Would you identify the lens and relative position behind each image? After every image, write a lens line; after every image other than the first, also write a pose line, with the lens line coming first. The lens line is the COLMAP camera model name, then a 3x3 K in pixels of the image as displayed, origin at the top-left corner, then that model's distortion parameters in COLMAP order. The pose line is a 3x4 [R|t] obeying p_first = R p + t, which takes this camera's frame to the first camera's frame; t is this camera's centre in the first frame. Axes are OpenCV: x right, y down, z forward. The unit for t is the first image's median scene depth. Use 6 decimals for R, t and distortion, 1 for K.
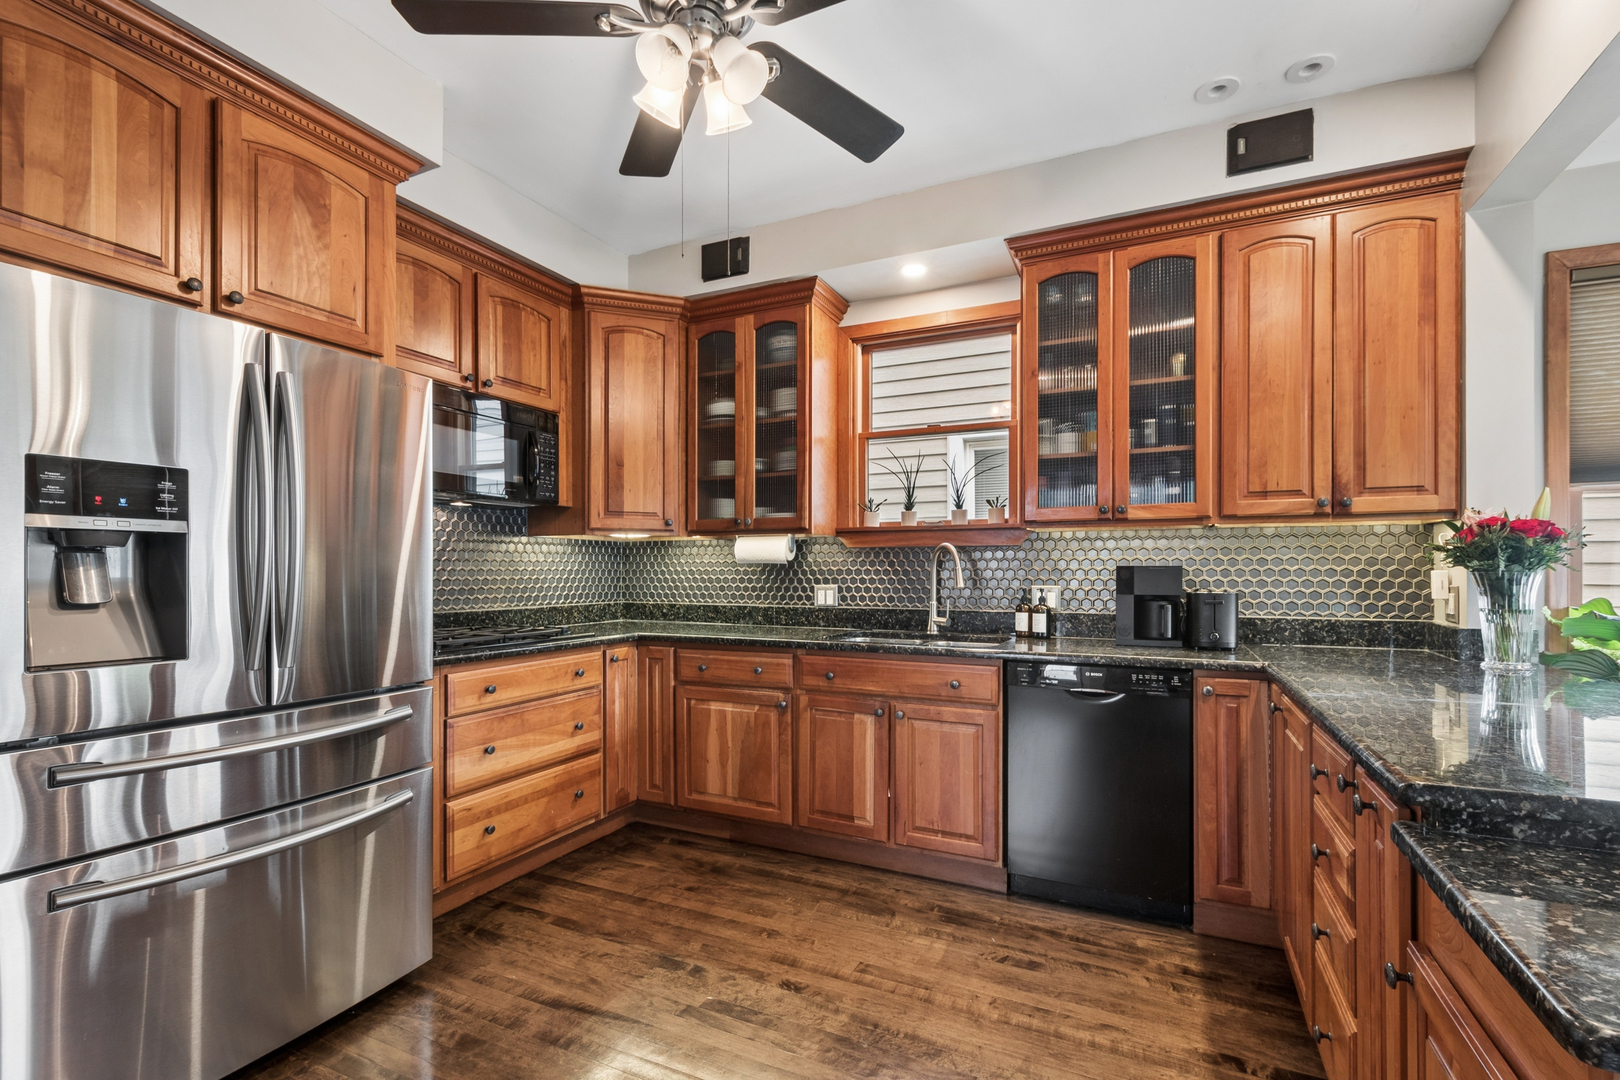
lens RADIAL K [[725.9, 0, 815.0], [0, 725.9, 564.5], [0, 0, 1]] dist [0.003481, 0.001015]
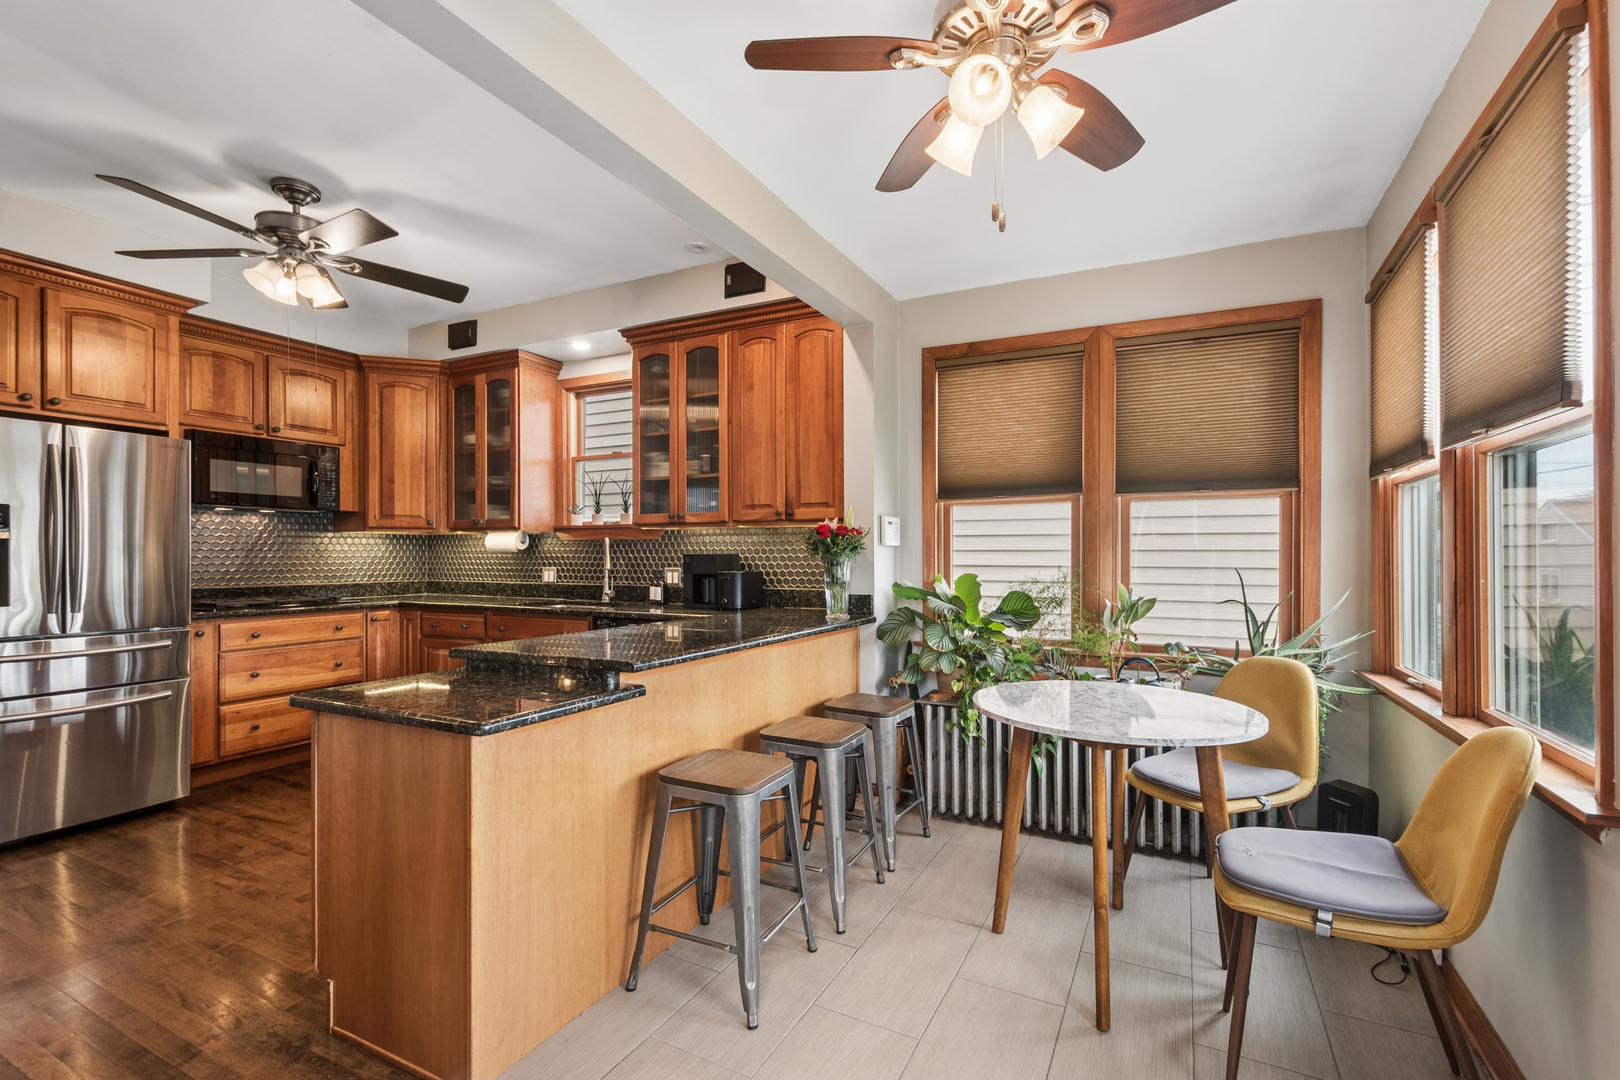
lens RADIAL K [[725.9, 0, 812.6], [0, 725.9, 547.6], [0, 0, 1]] dist [0.003481, 0.001015]
pose [[0.999509, -0.000895, -0.031320, 0.610025], [0.000875, 0.999999, -0.000650, -0.008508], [0.031321, 0.000622, 0.999509, -0.390570]]
